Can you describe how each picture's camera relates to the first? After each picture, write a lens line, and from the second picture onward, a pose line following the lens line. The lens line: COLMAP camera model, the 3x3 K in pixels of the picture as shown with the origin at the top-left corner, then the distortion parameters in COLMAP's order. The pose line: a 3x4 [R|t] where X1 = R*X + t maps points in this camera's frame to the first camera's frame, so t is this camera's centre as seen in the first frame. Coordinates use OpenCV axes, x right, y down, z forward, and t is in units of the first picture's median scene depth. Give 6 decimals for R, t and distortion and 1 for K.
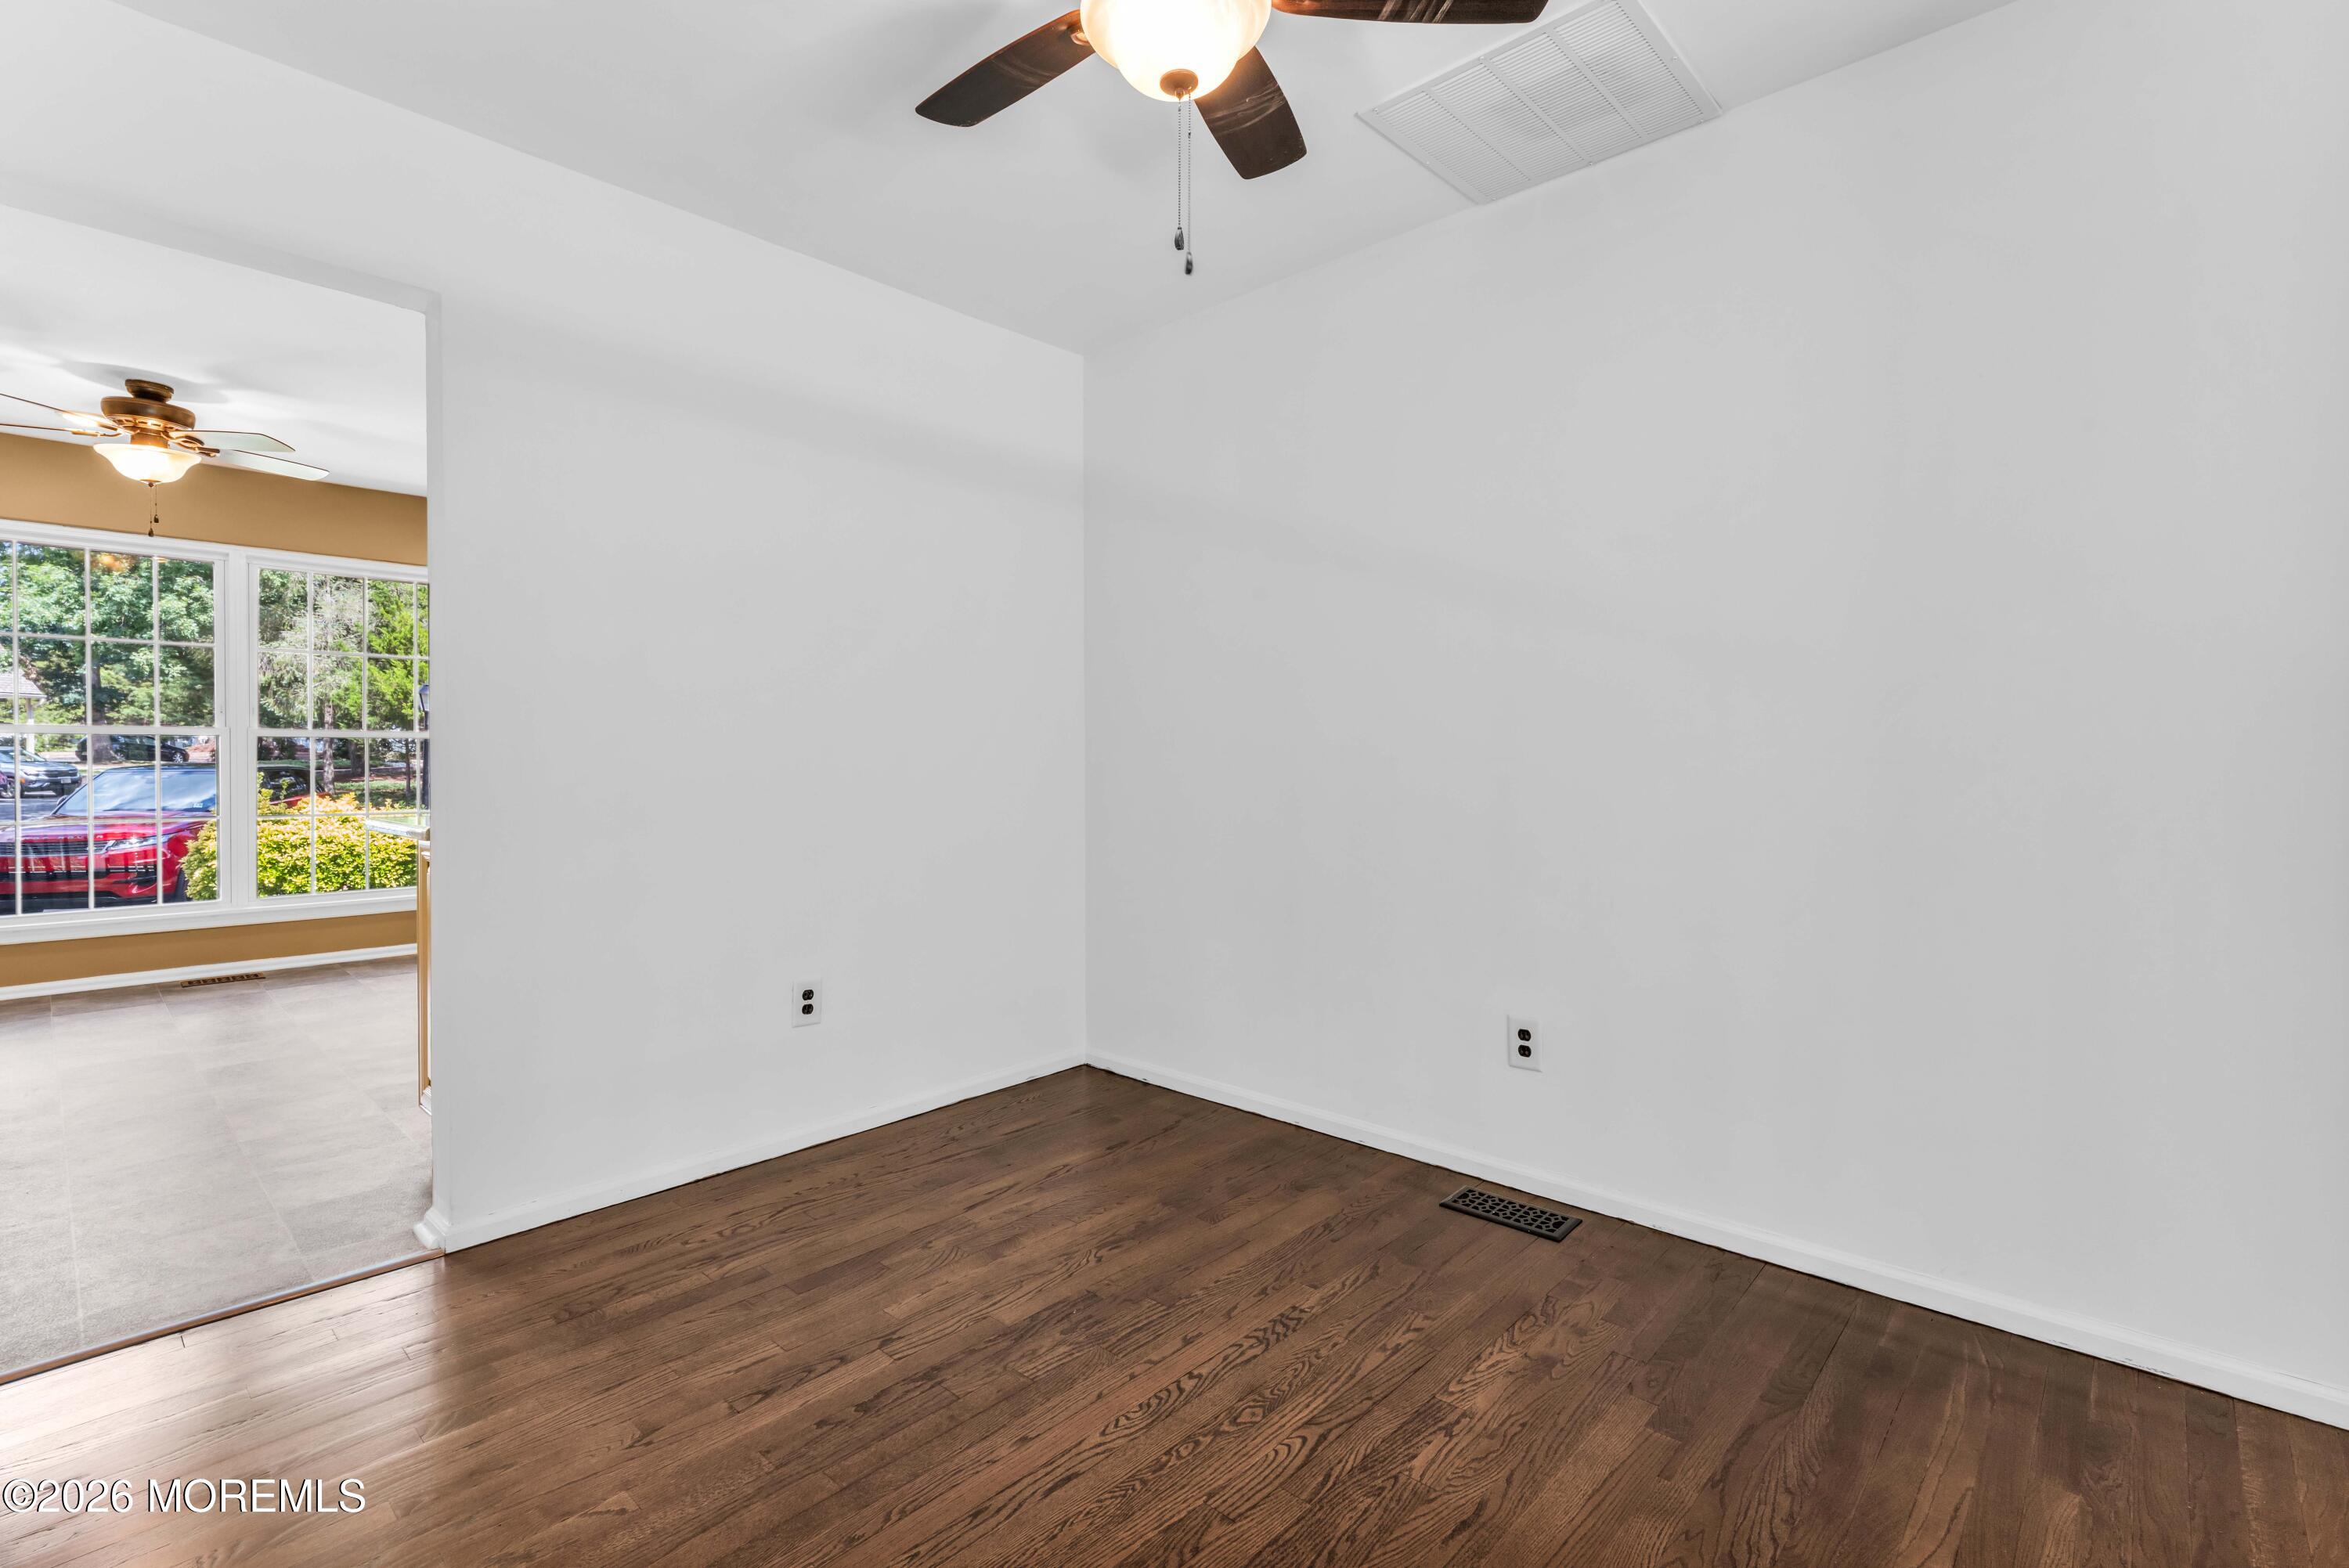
lens RADIAL K [[1047.1, 0, 1162.8], [0, 1047.1, 773.3], [0, 0, 1]] dist [-0.000934, -0.000450]
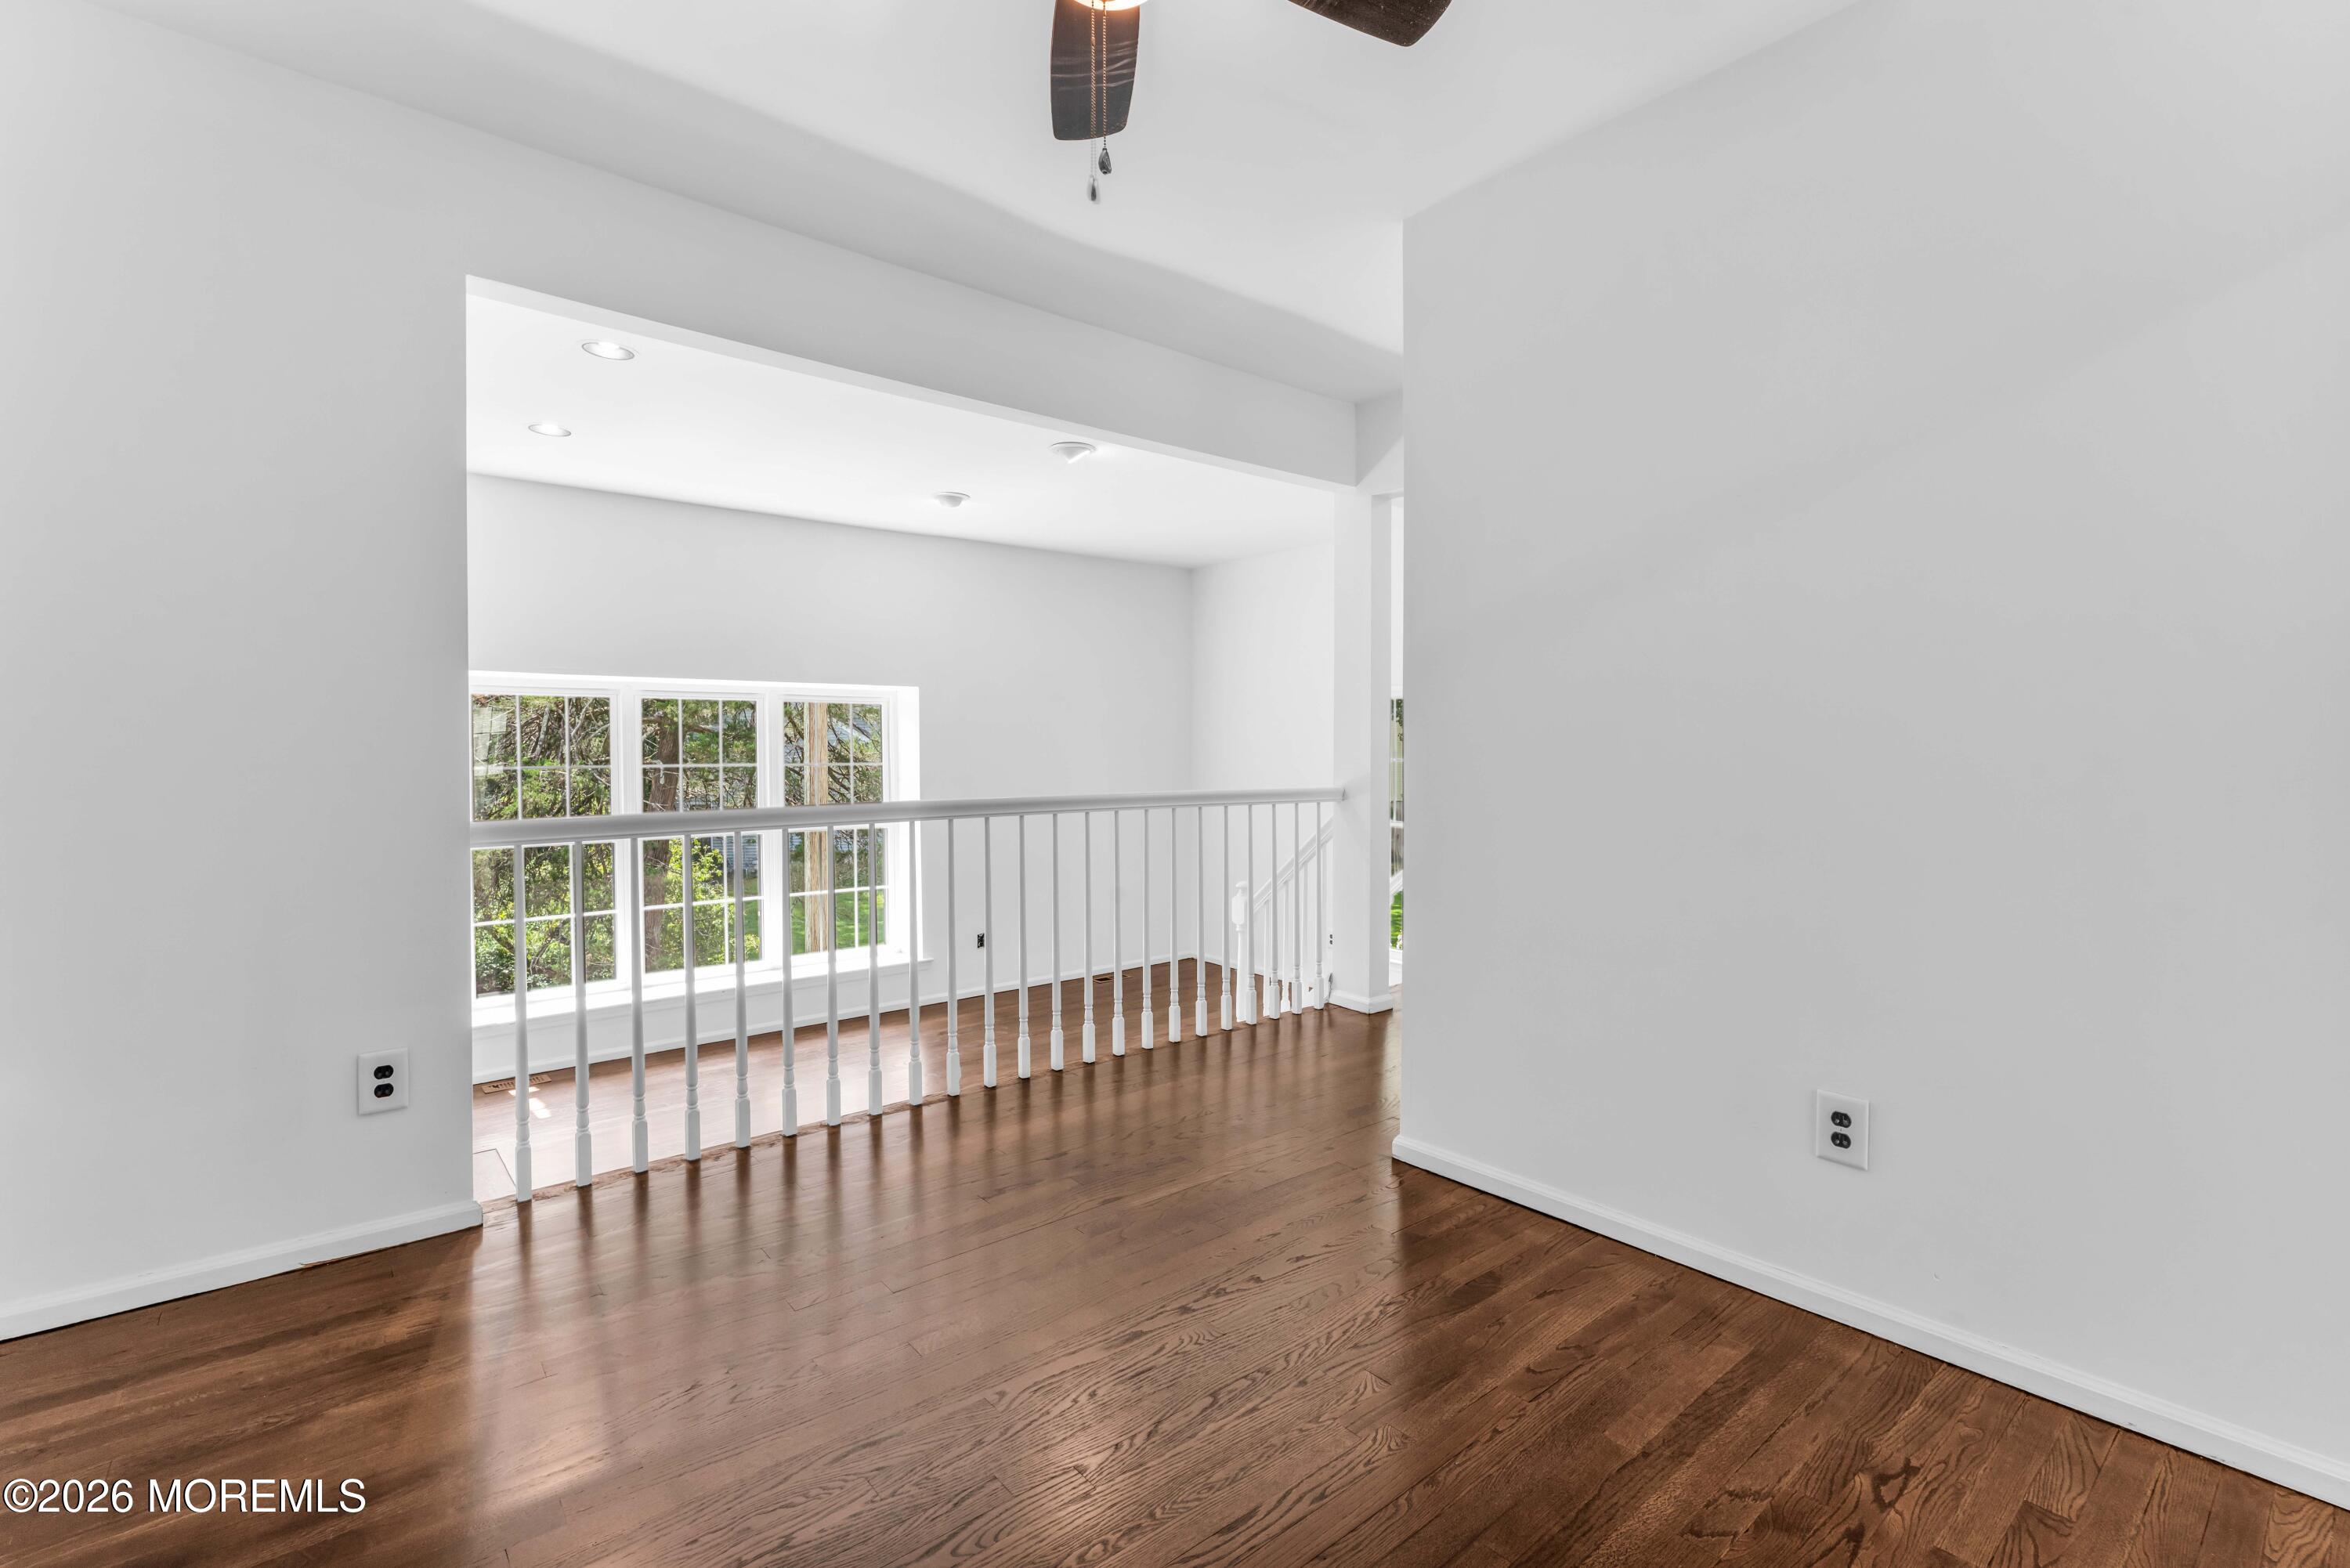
lens RADIAL K [[1047.6, 0, 1163.3], [0, 1047.6, 773.3], [0, 0, 1]] dist [-0.000934, -0.000450]
pose [[-0.990721, 0.000086, 0.135915, -0.162441], [0.004806, 0.999396, 0.034403, -0.025051], [-0.135830, 0.034737, -0.990123, 1.975405]]
